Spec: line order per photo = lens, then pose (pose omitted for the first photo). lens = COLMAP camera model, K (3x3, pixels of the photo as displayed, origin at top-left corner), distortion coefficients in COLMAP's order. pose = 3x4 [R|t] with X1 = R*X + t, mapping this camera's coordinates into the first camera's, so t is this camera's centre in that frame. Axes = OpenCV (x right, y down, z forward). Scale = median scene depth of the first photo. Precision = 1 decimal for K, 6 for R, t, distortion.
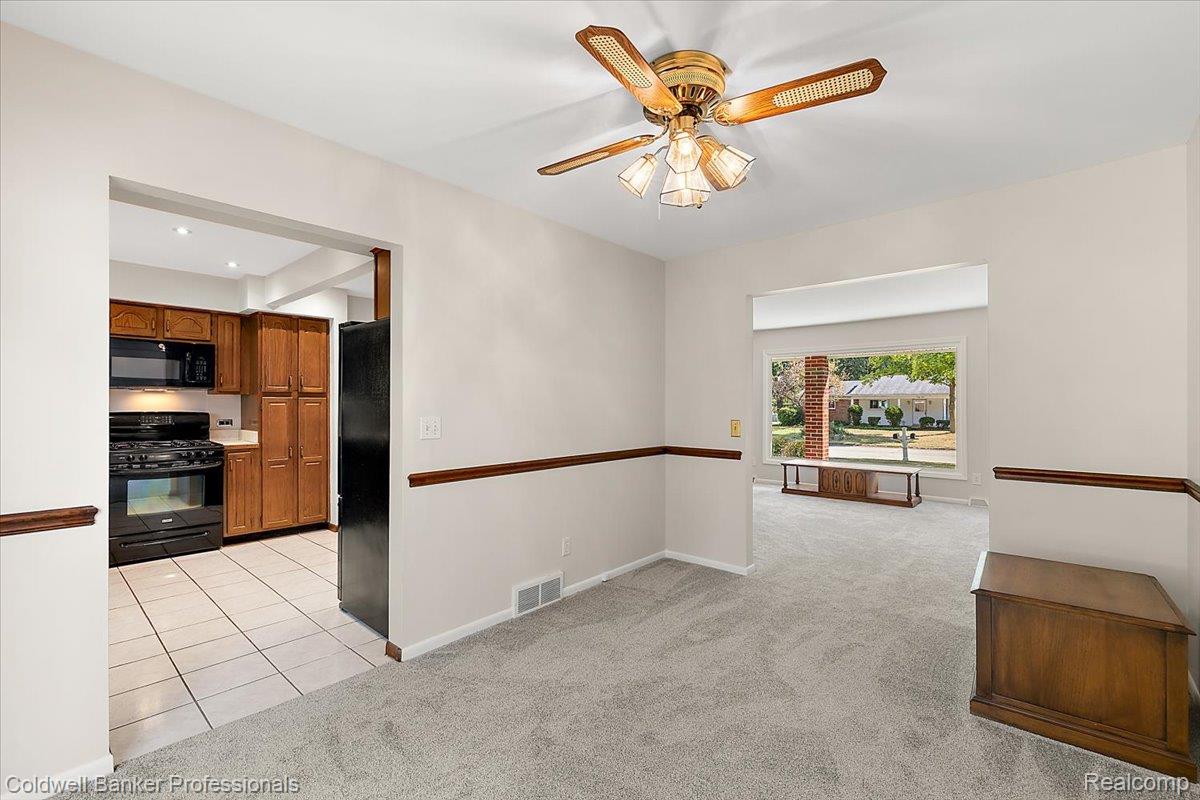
lens RADIAL K [[516.0, 0, 605.2], [0, 516.0, 402.8], [0, 0, 1]] dist [-0.000163, 0.000151]
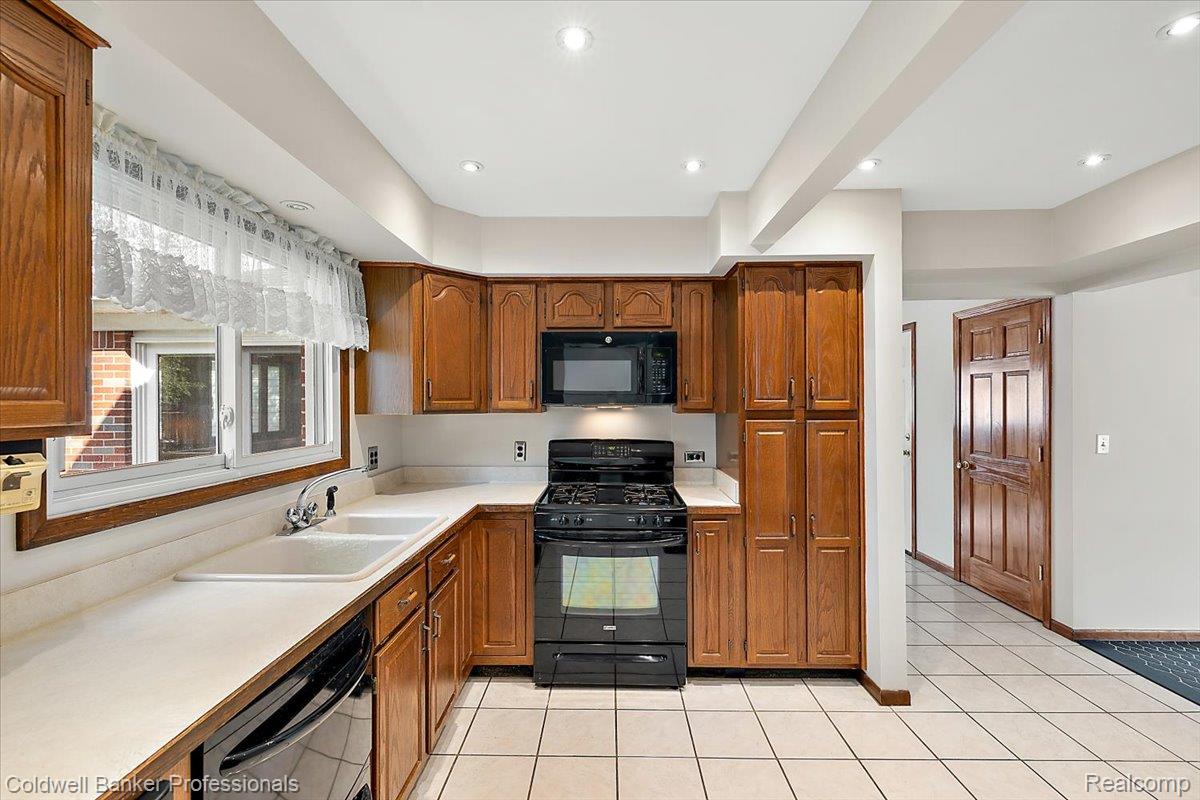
lens RADIAL K [[516.0, 0, 605.2], [0, 516.0, 402.8], [0, 0, 1]] dist [-0.000163, 0.000151]
pose [[0.656227, -0.003237, -0.754557, -0.350744], [0.005709, 0.999983, 0.000676, -0.030102], [0.754542, -0.004752, 0.656235, 0.531129]]
